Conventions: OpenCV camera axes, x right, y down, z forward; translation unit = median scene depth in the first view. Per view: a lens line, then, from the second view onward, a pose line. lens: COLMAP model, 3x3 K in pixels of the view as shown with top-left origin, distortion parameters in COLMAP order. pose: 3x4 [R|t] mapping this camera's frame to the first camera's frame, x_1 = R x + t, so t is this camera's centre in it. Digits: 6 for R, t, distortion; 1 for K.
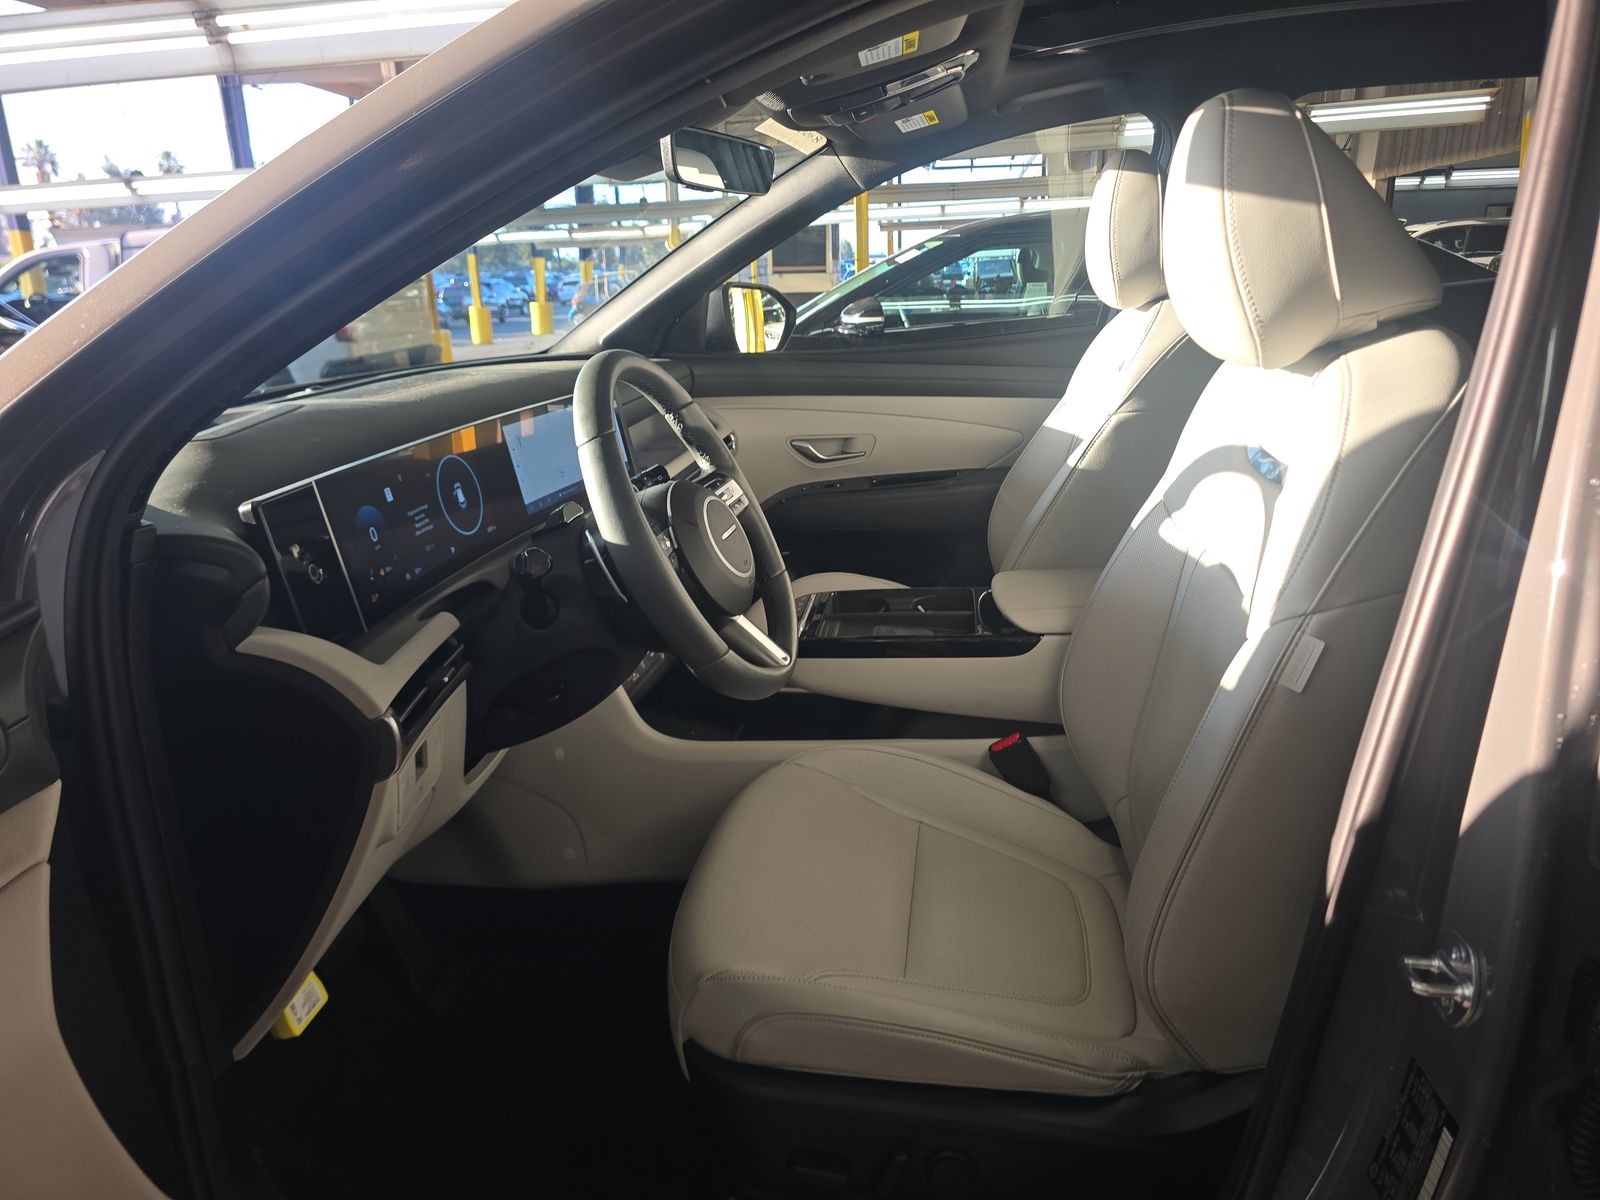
lens RADIAL K [[1068.0, 0, 810.4], [0, 1068.0, 607.0], [0, 0, 1]] dist [0.071312, -0.087986]
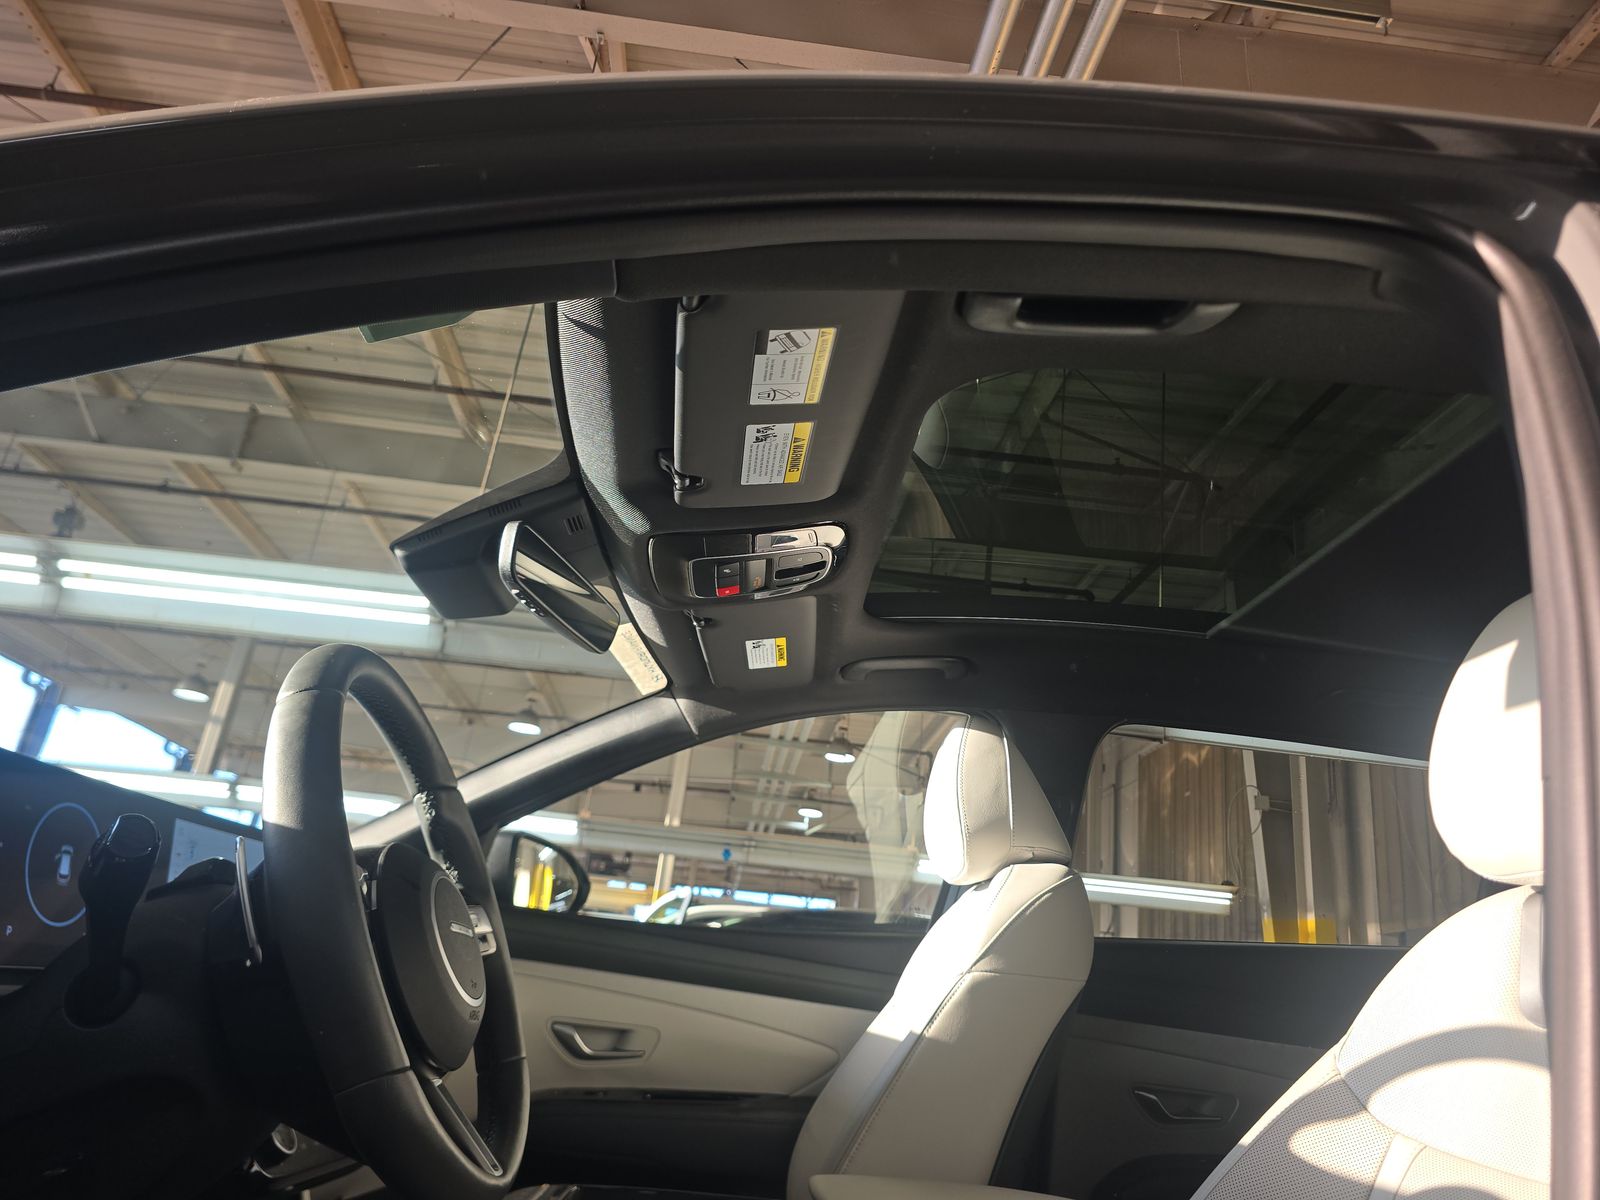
lens RADIAL K [[1068.0, 0, 810.4], [0, 1068.0, 607.0], [0, 0, 1]] dist [0.071312, -0.087986]
pose [[0.971546, 0.199715, 0.127330, 0.004756], [-0.078367, 0.778364, -0.622903, 0.102540], [-0.223512, 0.595200, 0.771868, 0.188423]]
